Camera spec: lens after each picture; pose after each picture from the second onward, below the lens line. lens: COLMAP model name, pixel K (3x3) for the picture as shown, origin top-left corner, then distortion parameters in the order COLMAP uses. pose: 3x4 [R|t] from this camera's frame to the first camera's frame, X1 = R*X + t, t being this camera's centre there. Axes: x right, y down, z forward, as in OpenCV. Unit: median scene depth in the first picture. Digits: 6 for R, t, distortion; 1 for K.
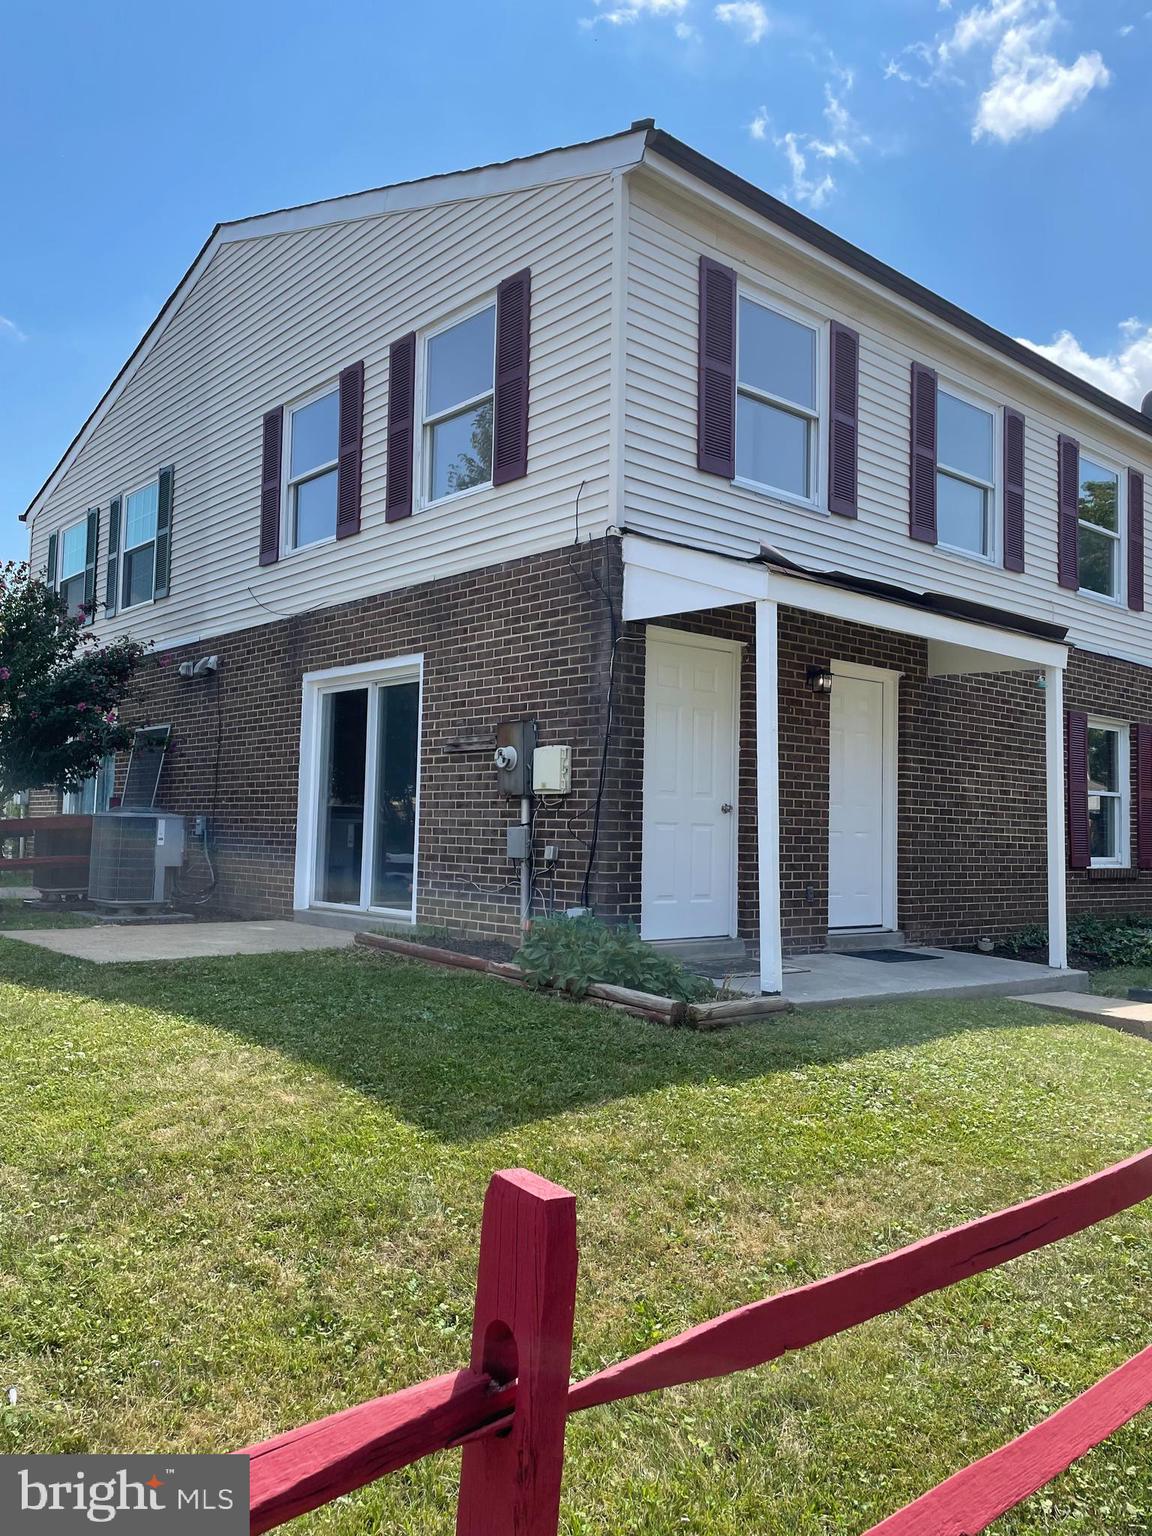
lens RADIAL K [[1168.2, 0, 562.8], [0, 1168.2, 763.5], [0, 0, 1]] dist [0.034502, -0.026986]
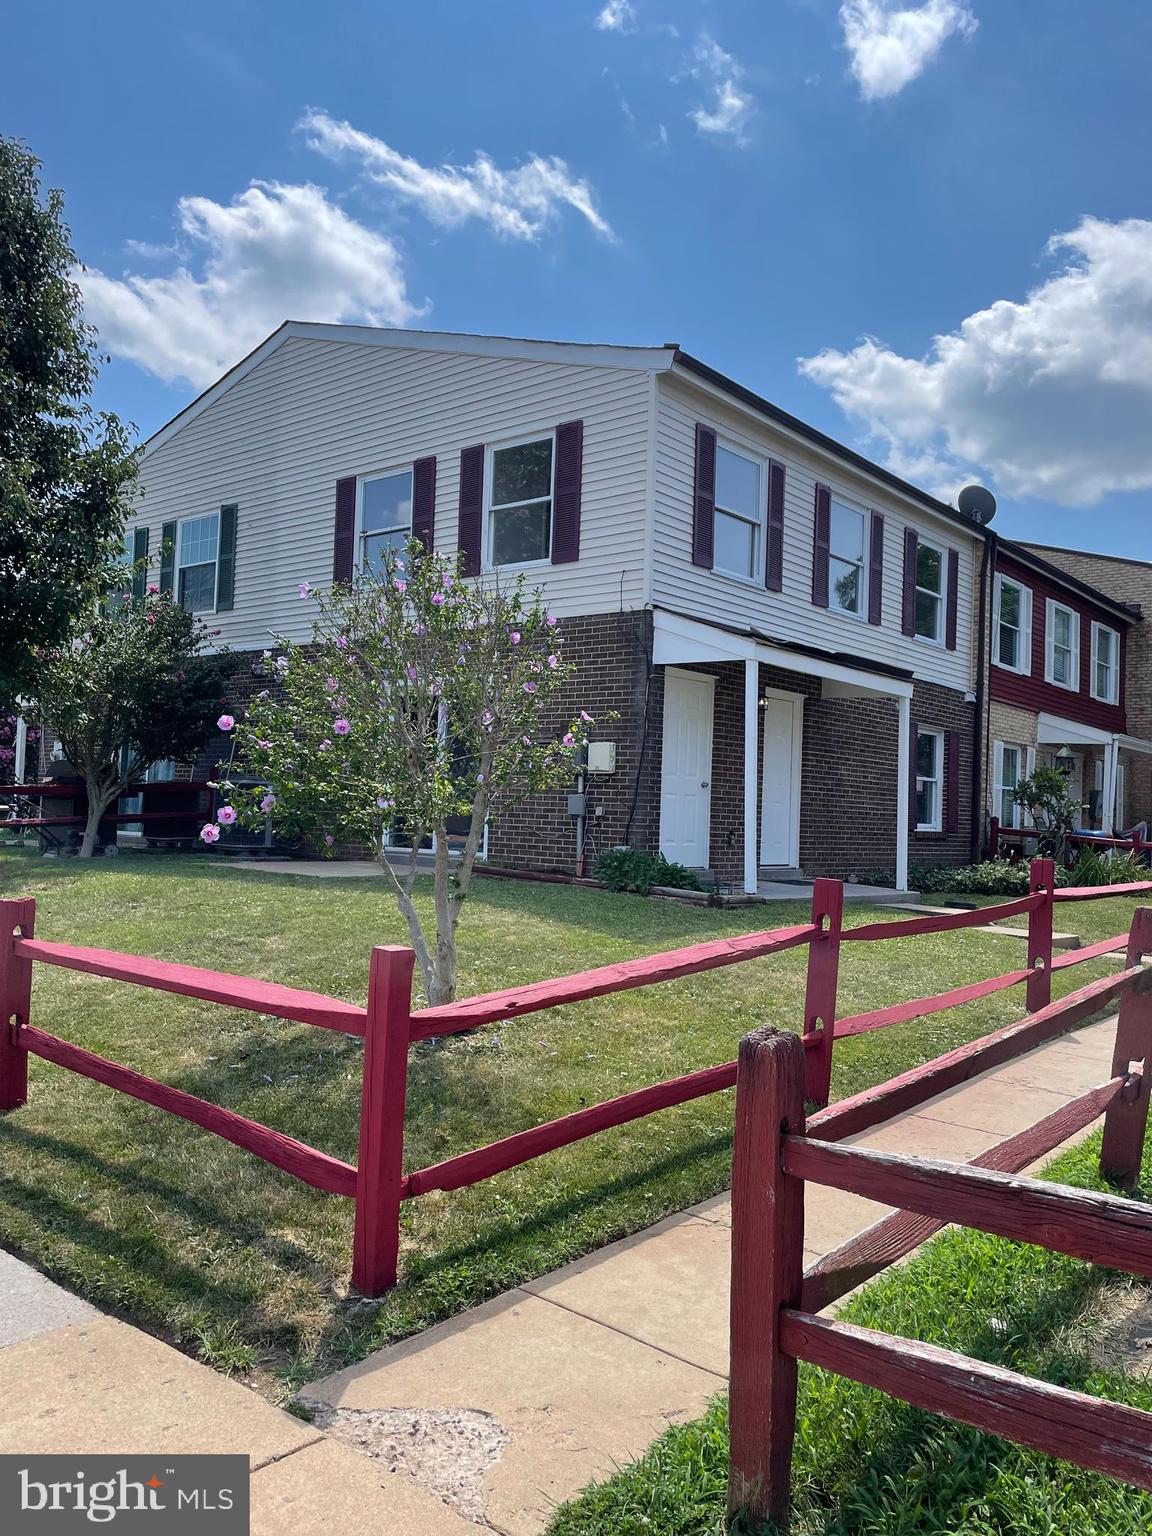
lens RADIAL K [[1168.2, 0, 578.9], [0, 1168.2, 773.4], [0, 0, 1]] dist [0.034502, -0.026986]
pose [[0.986689, 0.019057, 0.161500, -0.248412], [-0.023586, 0.999379, 0.026169, -0.011645], [-0.160901, -0.029629, 0.986526, -0.448433]]
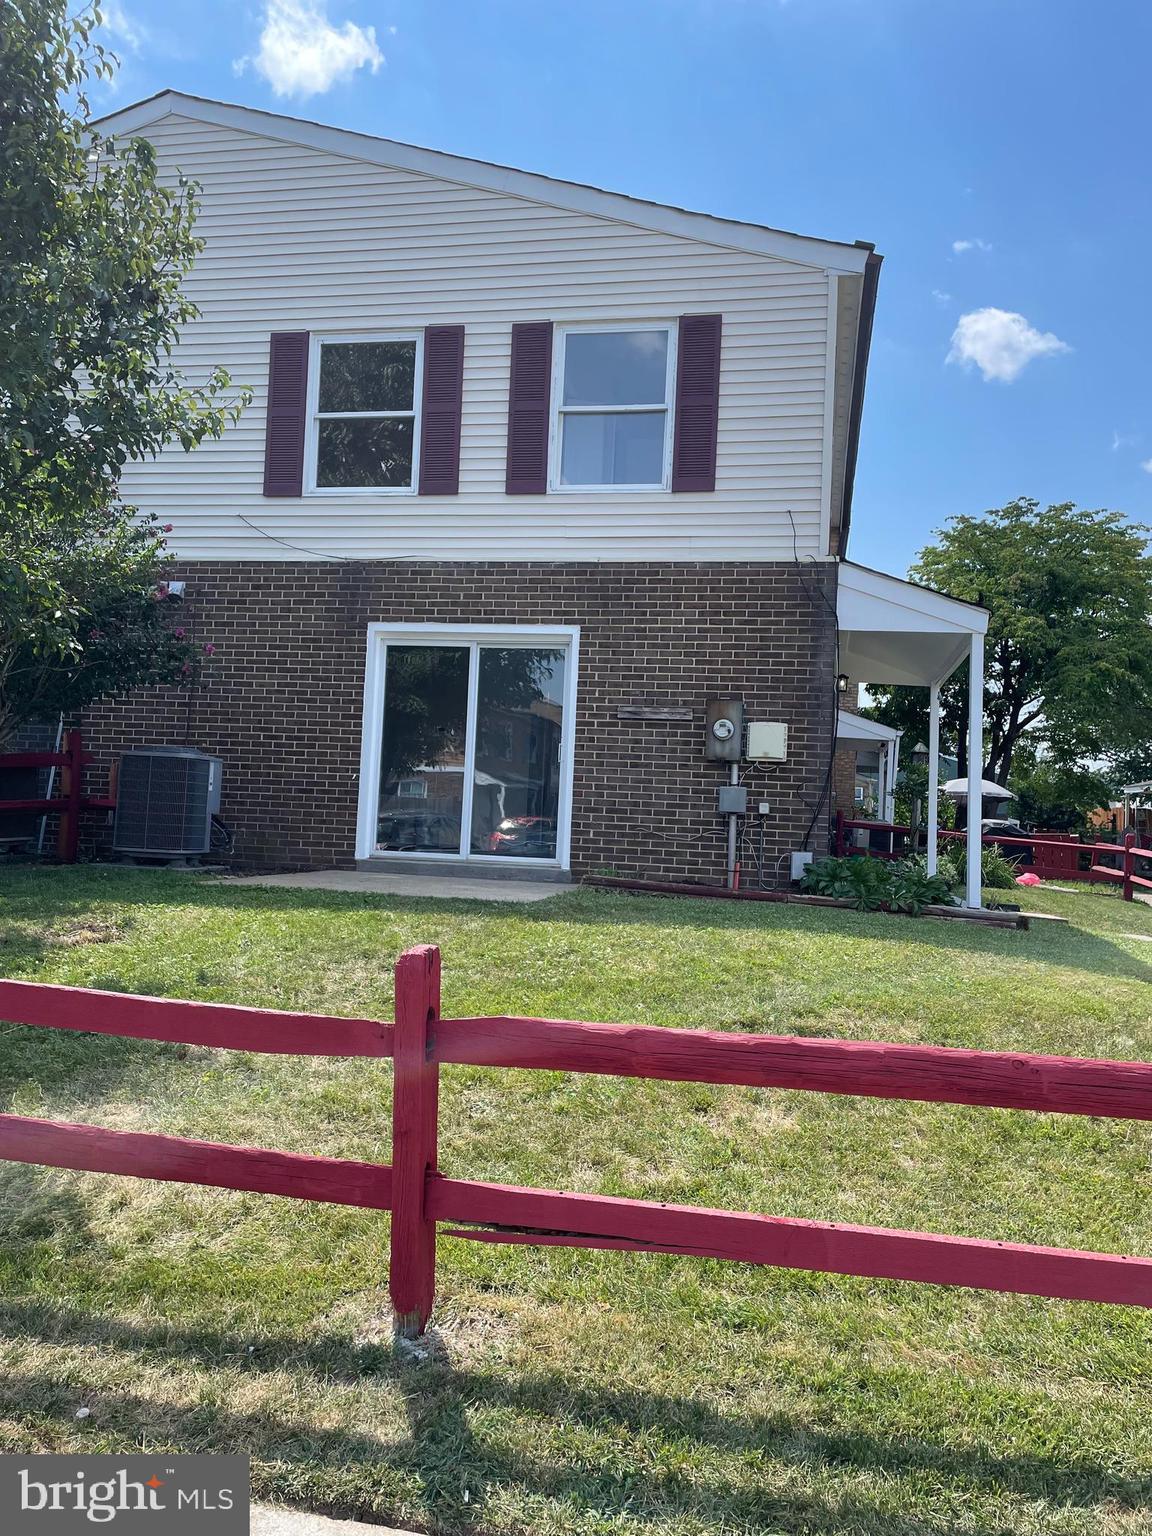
lens RADIAL K [[1168.2, 0, 566.5], [0, 1168.2, 774.8], [0, 0, 1]] dist [0.034502, -0.026986]
pose [[0.792188, 0.038228, 0.609078, -0.803455], [-0.063899, 0.997746, 0.020487, 0.024813], [-0.606922, -0.055149, 0.792845, 0.124576]]
